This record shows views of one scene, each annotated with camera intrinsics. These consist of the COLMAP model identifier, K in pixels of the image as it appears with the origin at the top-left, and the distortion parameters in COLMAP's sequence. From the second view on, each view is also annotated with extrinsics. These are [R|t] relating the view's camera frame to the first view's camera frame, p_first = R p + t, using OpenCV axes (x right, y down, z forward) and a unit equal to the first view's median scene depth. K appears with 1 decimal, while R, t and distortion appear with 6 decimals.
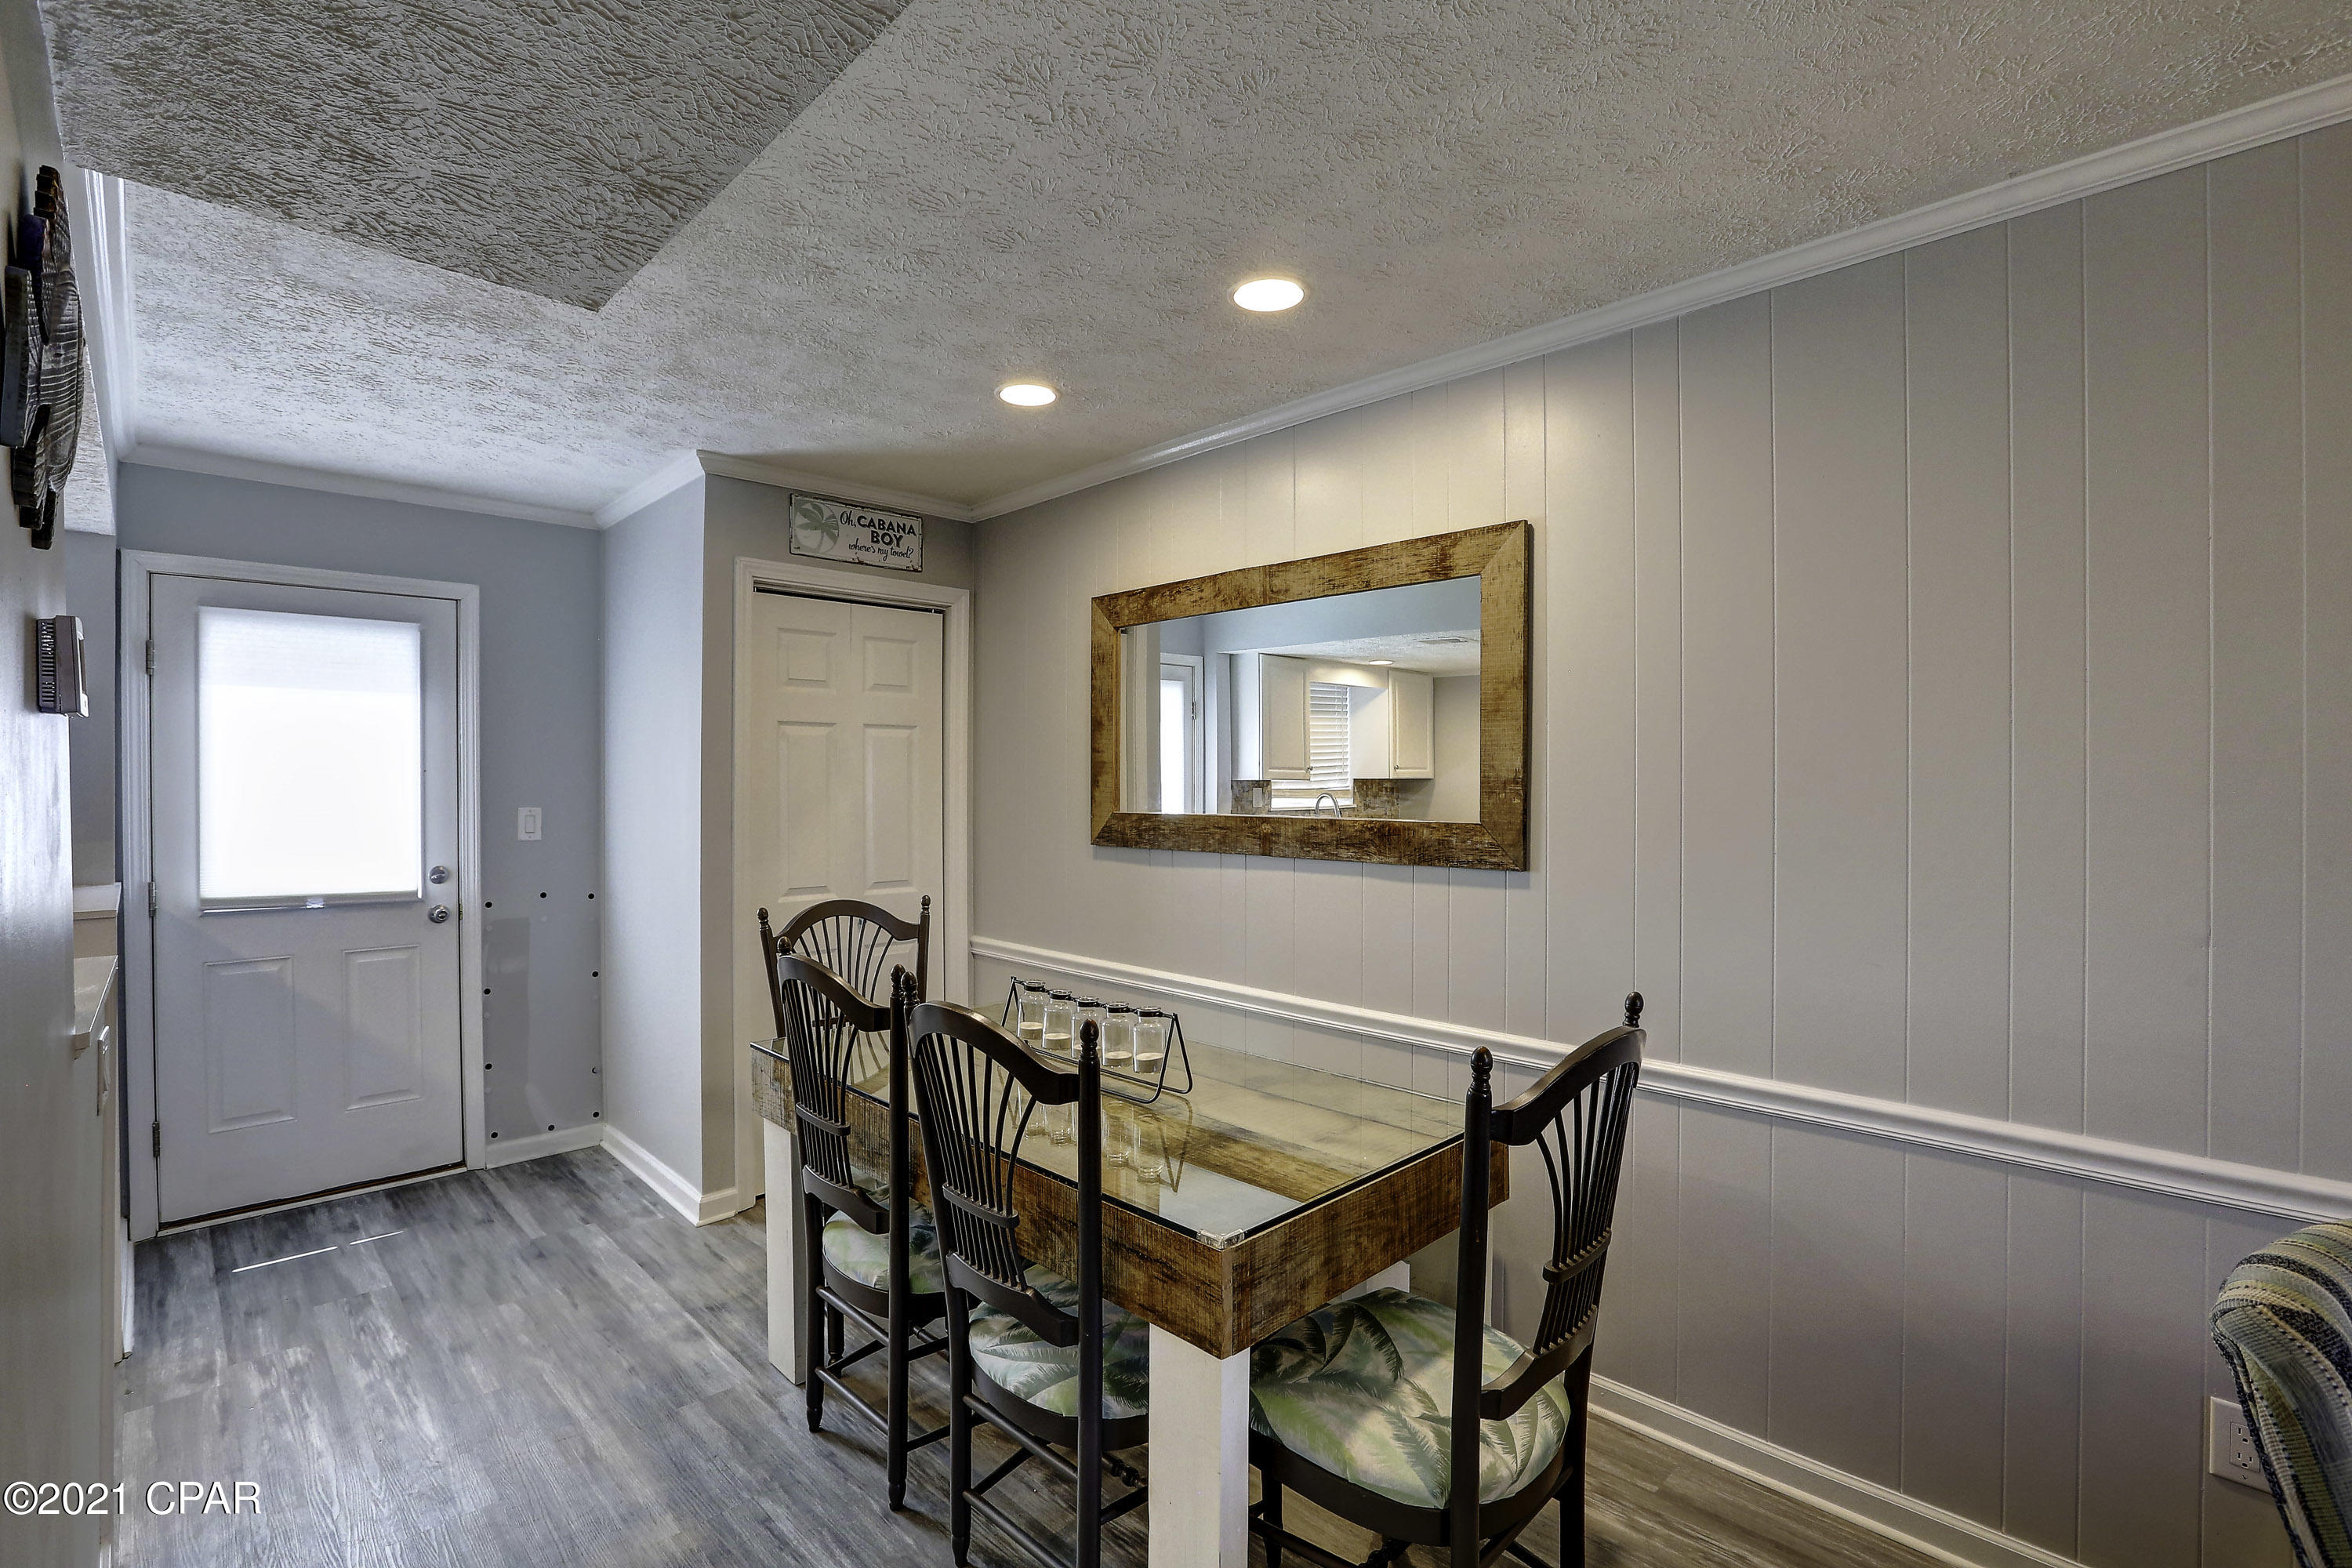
lens RADIAL K [[1086.6, 0, 1169.8], [0, 1086.6, 800.8], [0, 0, 1]] dist [-0.051103, 0.015802]
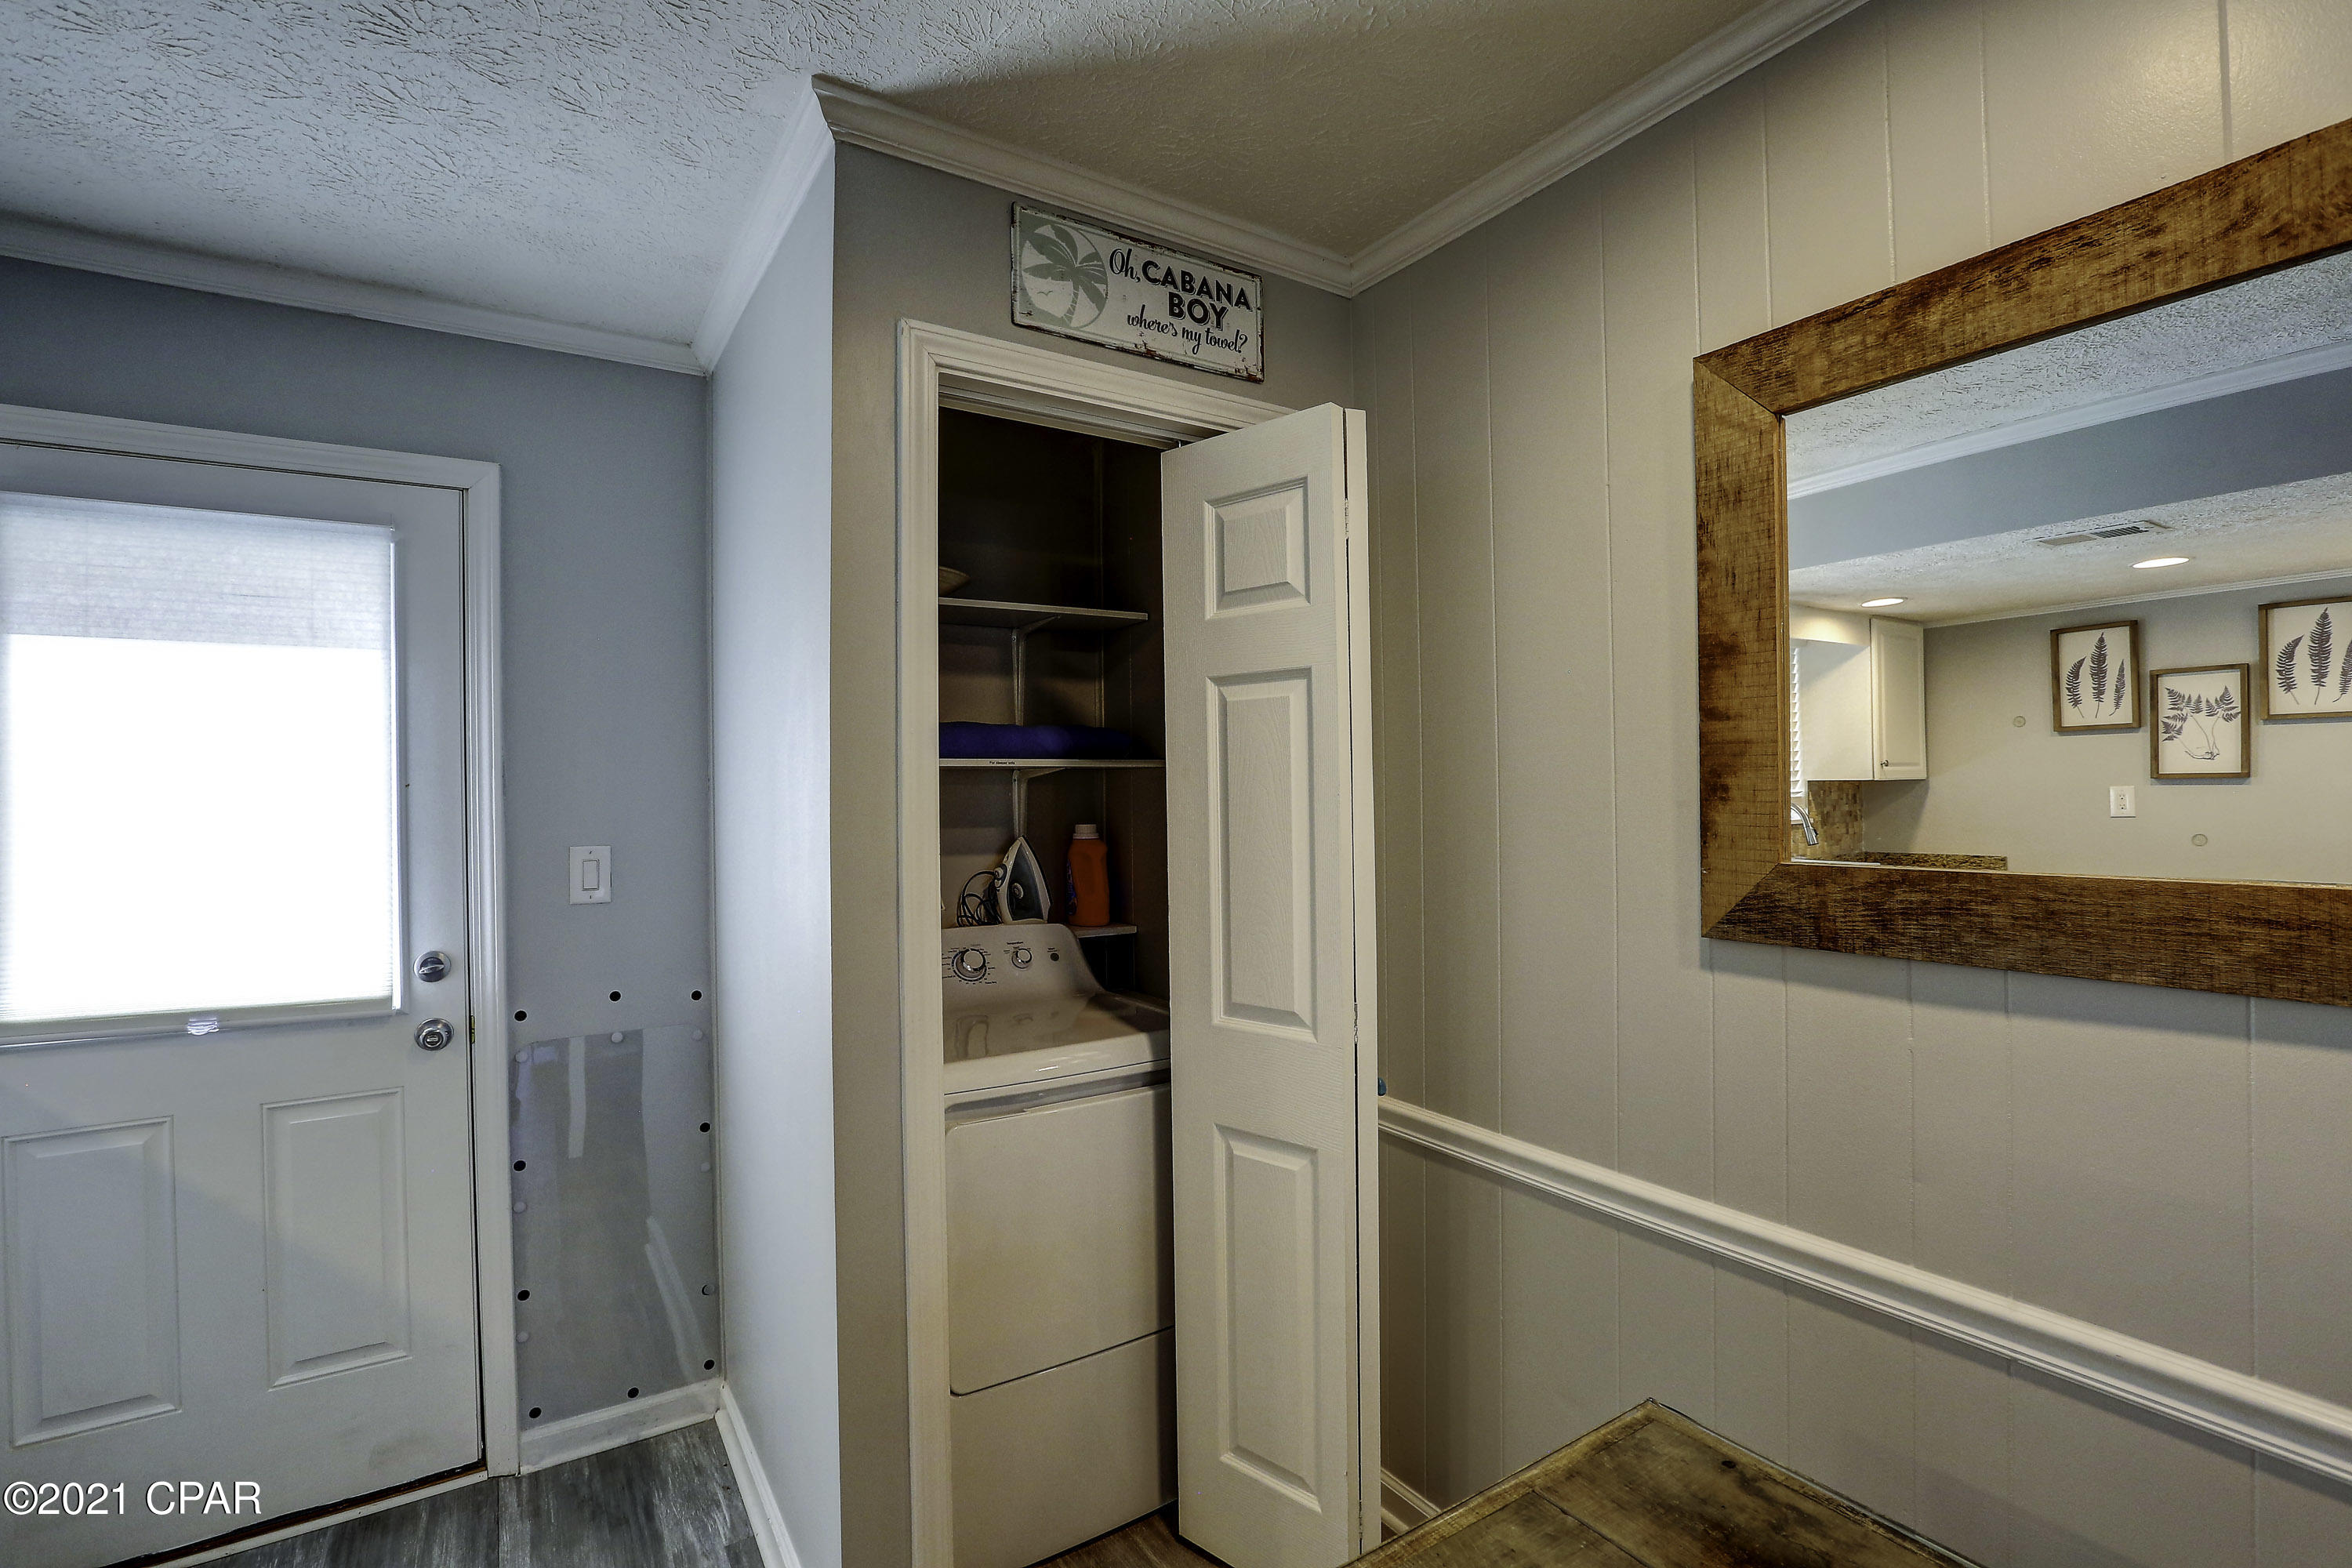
lens RADIAL K [[1086.6, 0, 1181.7], [0, 1086.6, 824.4], [0, 0, 1]] dist [-0.051103, 0.015802]
pose [[0.981664, -0.007321, -0.190479, -0.179601], [0.009862, 0.999875, 0.012397, -0.010269], [0.190364, -0.014048, 0.981613, 0.514428]]
